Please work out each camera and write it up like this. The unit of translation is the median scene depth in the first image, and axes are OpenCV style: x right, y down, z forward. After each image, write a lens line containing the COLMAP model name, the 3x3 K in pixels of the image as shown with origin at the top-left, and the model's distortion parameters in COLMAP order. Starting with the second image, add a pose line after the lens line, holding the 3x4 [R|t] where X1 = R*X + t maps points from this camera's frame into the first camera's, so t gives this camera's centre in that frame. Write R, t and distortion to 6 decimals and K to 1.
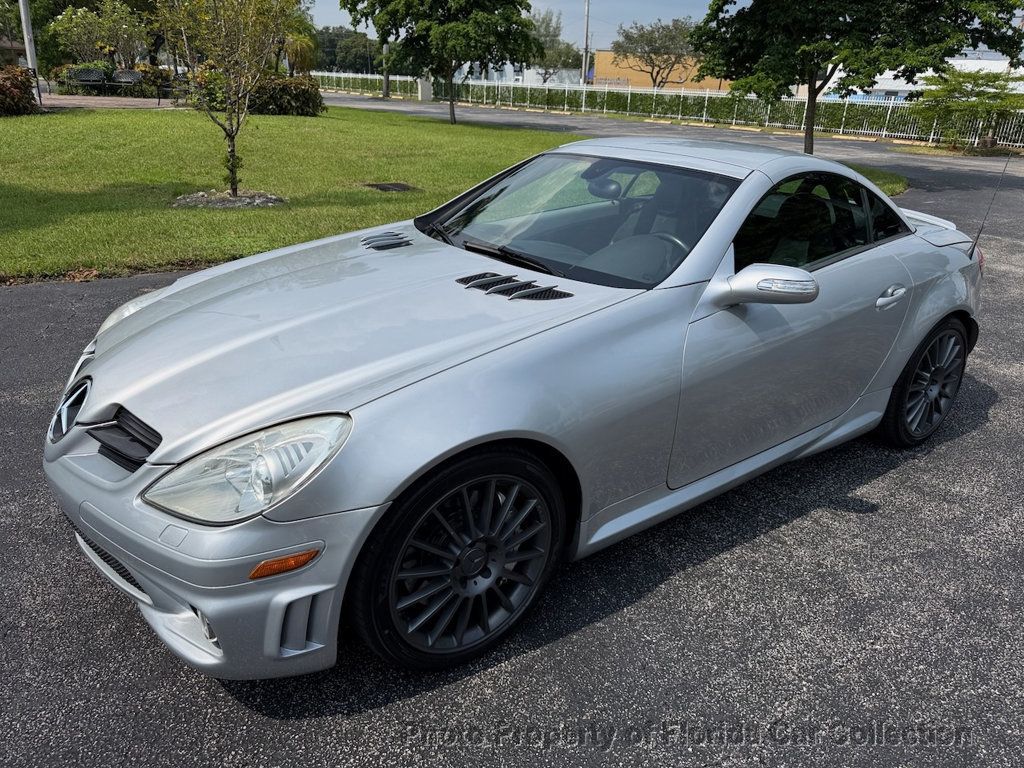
lens RADIAL K [[717.9, 0, 463.3], [0, 717.9, 386.5], [0, 0, 1]] dist [0.004963, -0.016206]
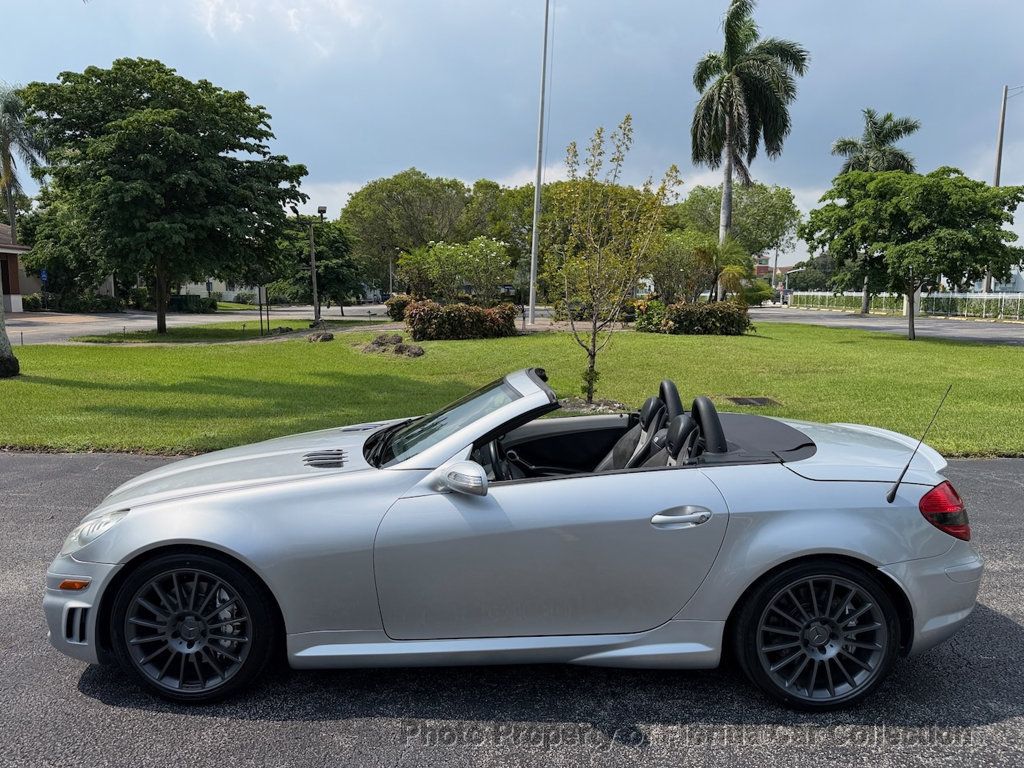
lens RADIAL K [[717.9, 0, 505.4], [0, 717.9, 379.6], [0, 0, 1]] dist [0.004963, -0.016206]
pose [[0.801320, 0.024179, -0.597747, 0.128022], [-0.196684, 0.954285, -0.225068, -0.004644], [0.564979, 0.297919, 0.769443, 0.003075]]
